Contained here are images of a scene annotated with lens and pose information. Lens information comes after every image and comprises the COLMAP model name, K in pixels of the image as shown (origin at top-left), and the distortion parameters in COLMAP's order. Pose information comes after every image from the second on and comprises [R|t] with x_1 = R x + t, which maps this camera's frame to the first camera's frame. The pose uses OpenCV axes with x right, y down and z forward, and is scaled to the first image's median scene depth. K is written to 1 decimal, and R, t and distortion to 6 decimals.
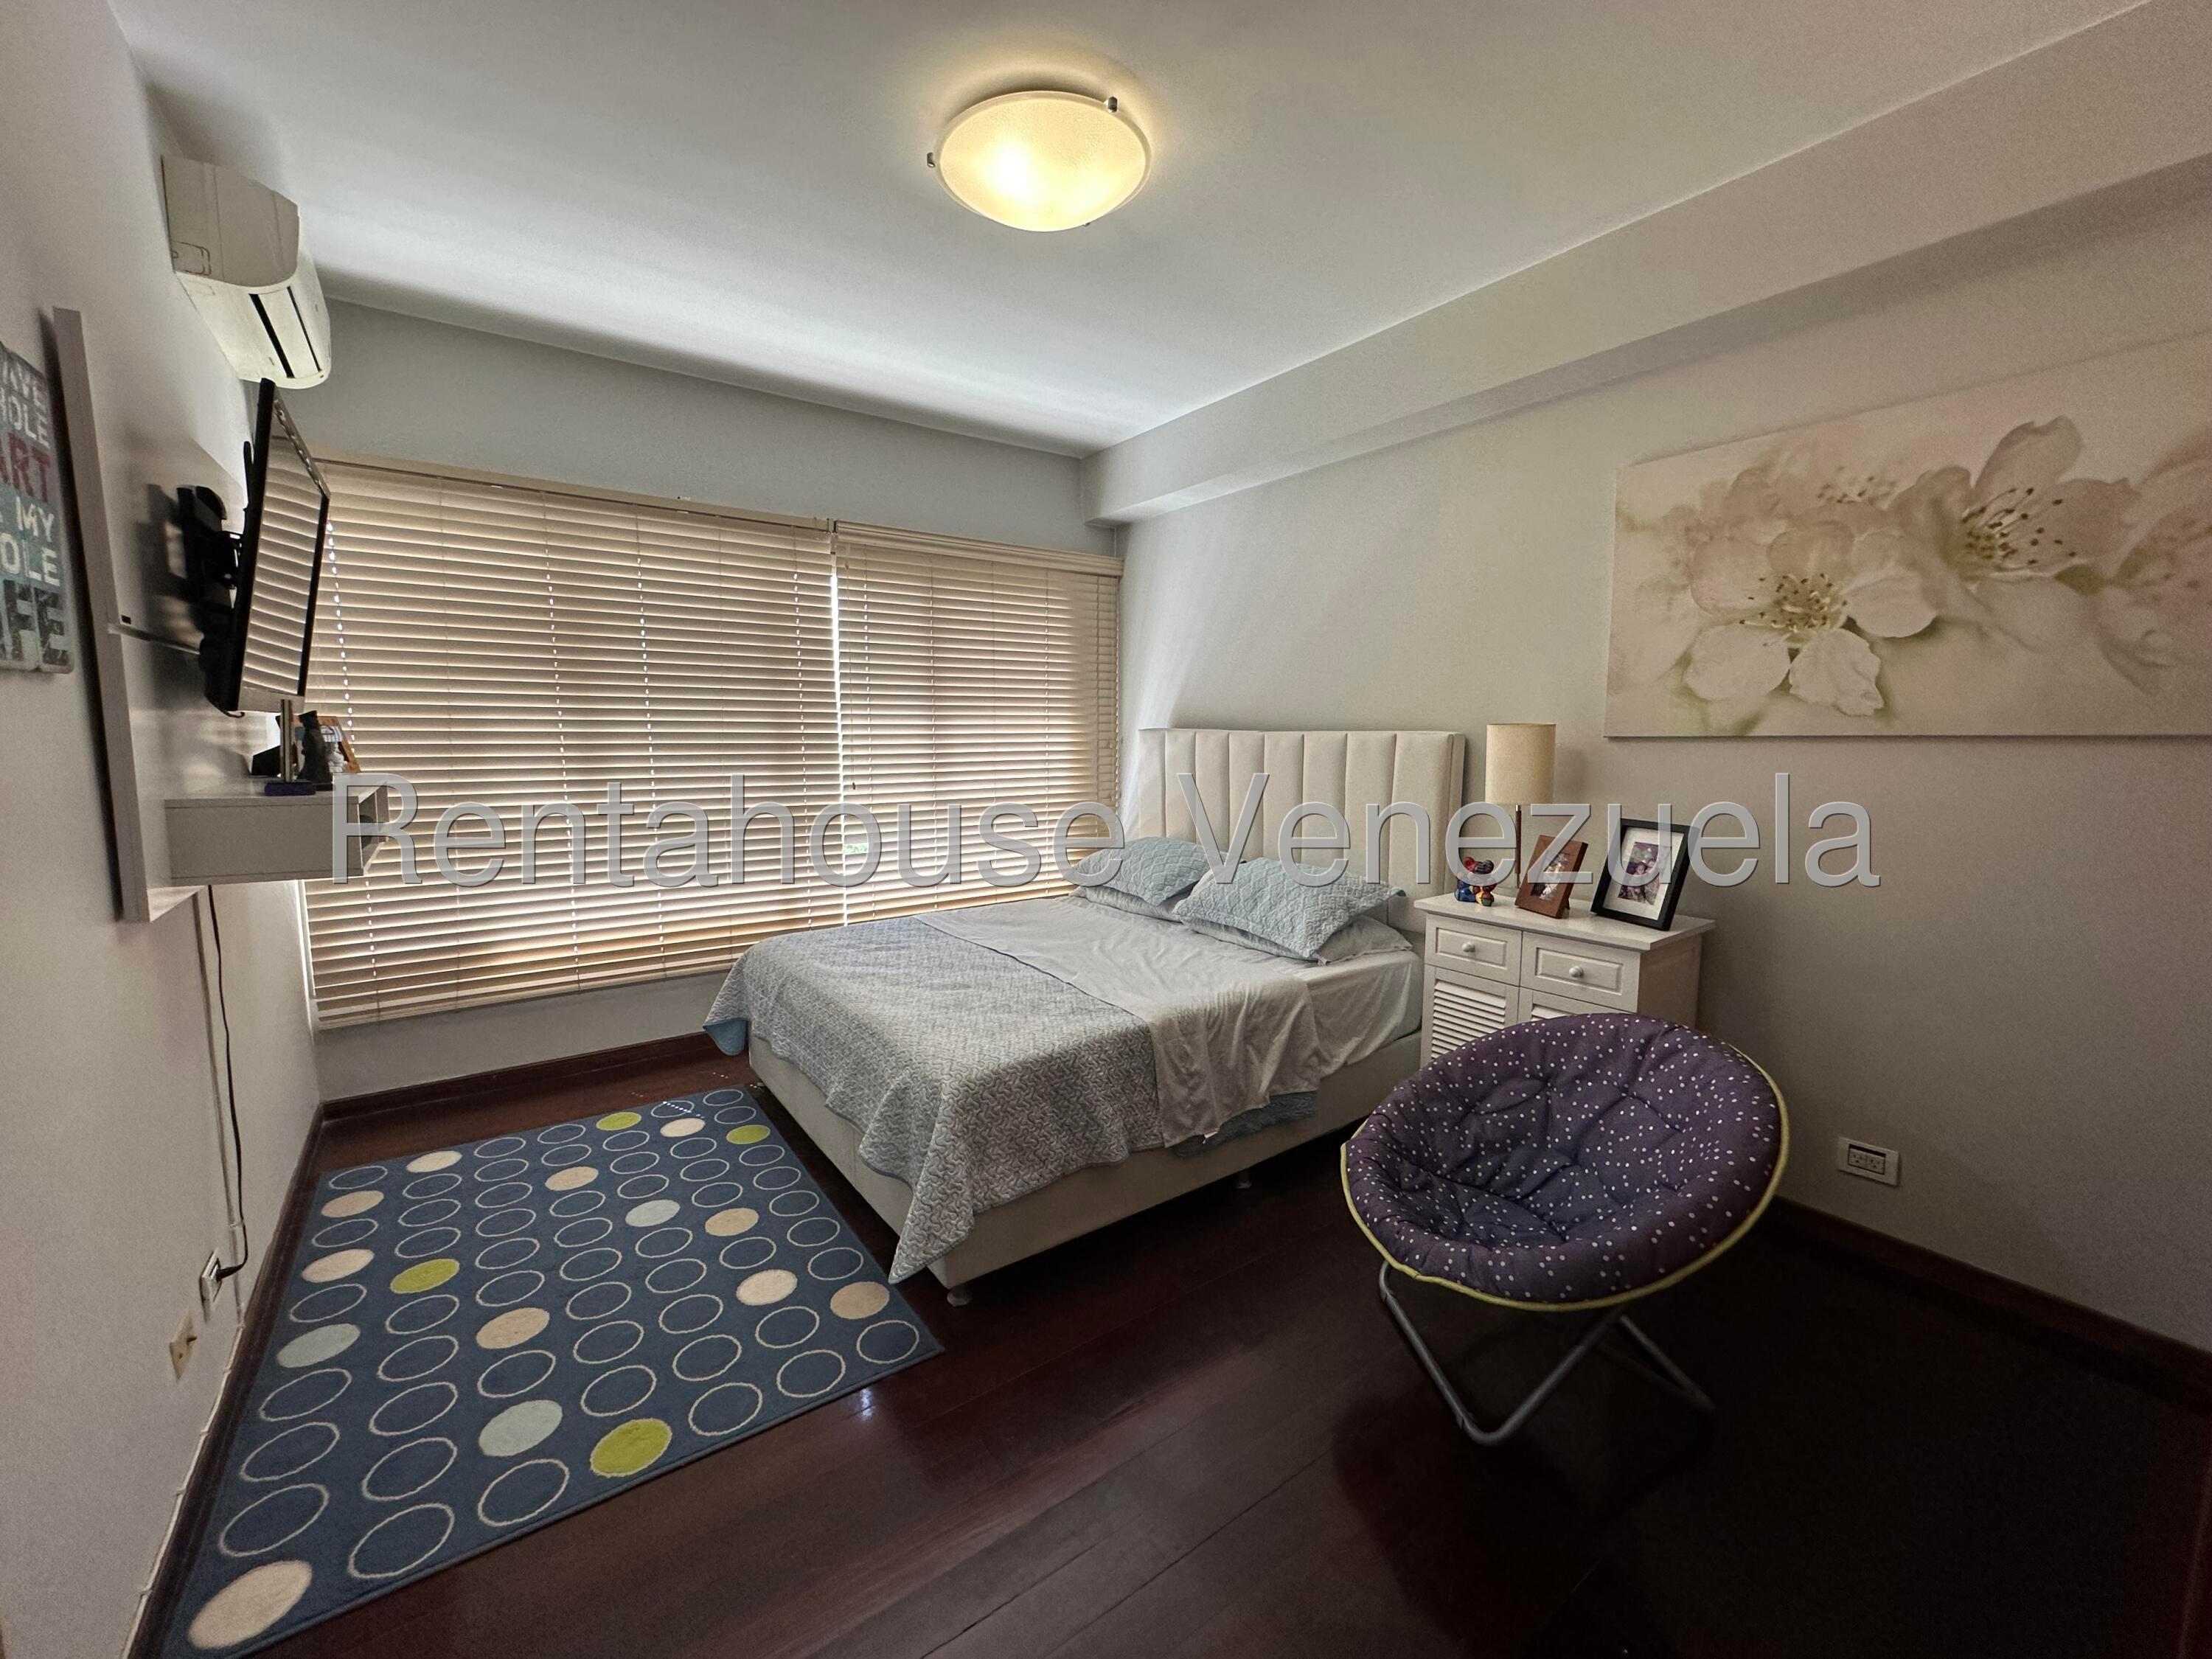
lens RADIAL K [[884.9, 0, 1106.0], [0, 884.9, 829.5], [0, 0, 1]] dist [0.000078, 0.000002]
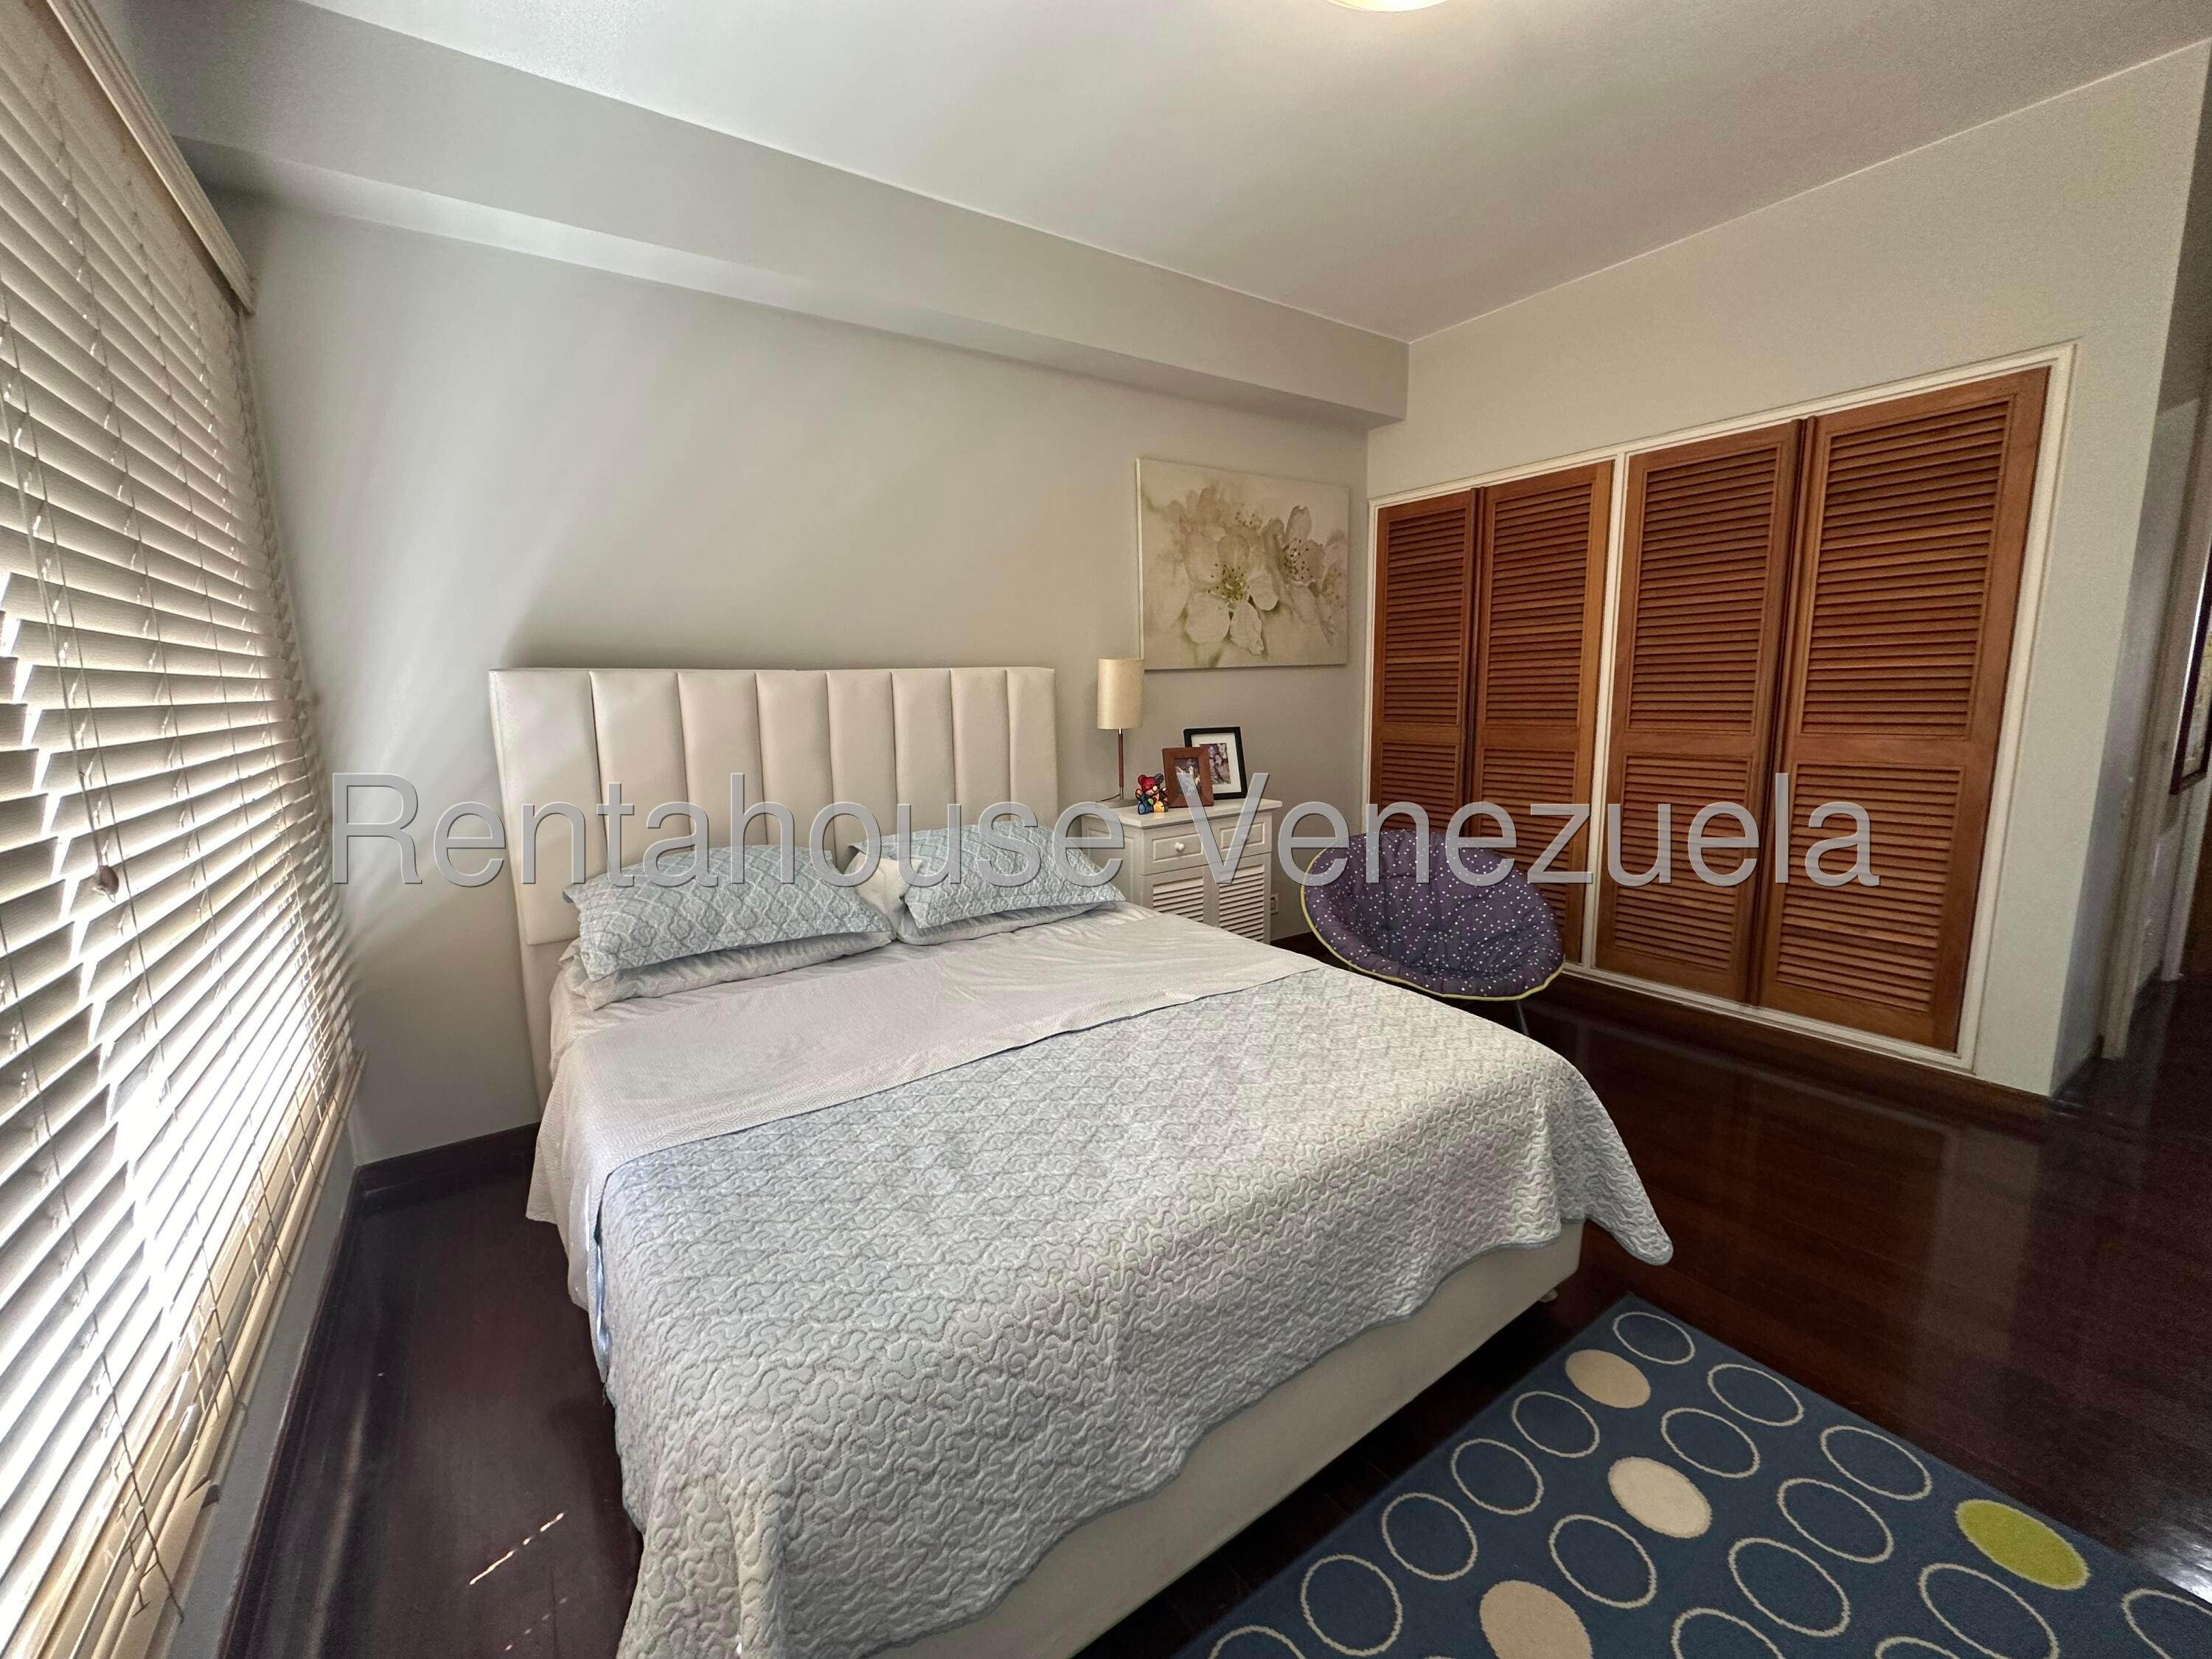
lens RADIAL K [[884.9, 0, 1106.0], [0, 884.9, 829.5], [0, 0, 1]] dist [0.000078, 0.000002]
pose [[0.024657, -0.163929, 0.986164, -0.824391], [0.138191, 0.977552, 0.159042, -0.099750], [-0.990099, 0.132358, 0.046757, 1.134527]]
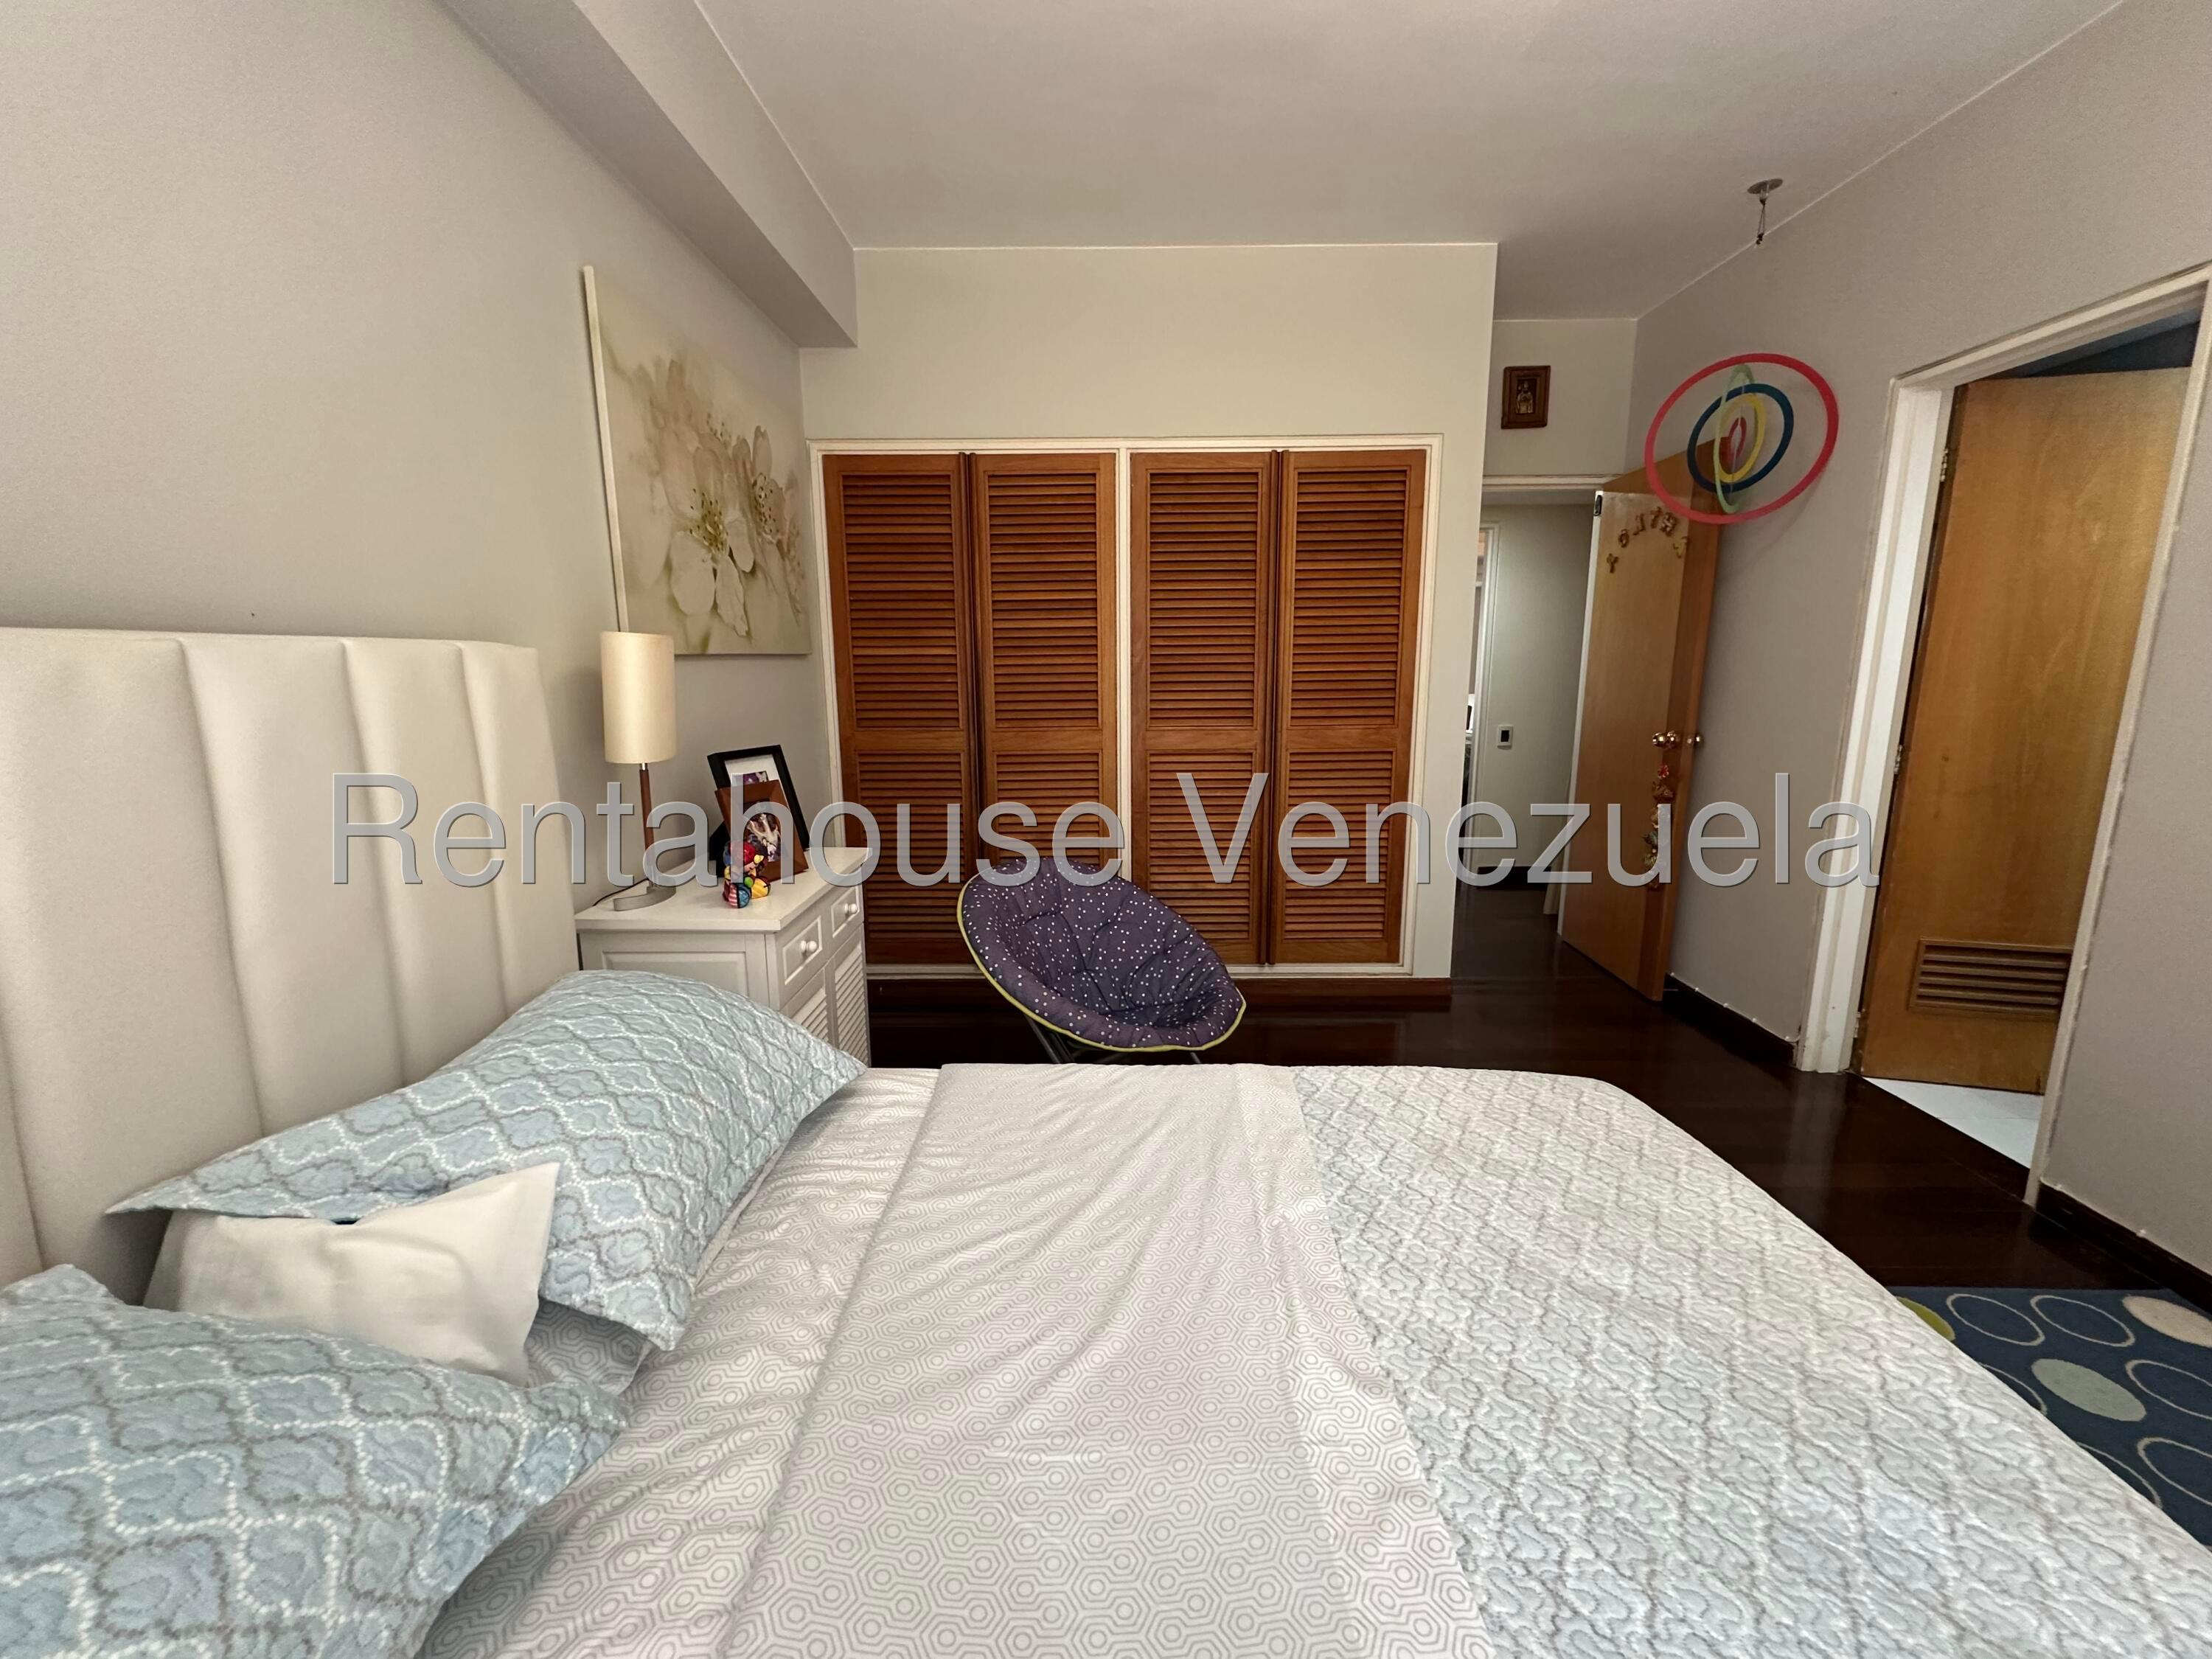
lens RADIAL K [[884.9, 0, 1106.0], [0, 884.9, 829.5], [0, 0, 1]] dist [0.000078, 0.000002]
pose [[-0.800976, -0.107591, 0.588950, -0.220725], [0.073290, 0.958701, 0.274812, -0.153904], [-0.594194, 0.263282, -0.760011, 1.507051]]
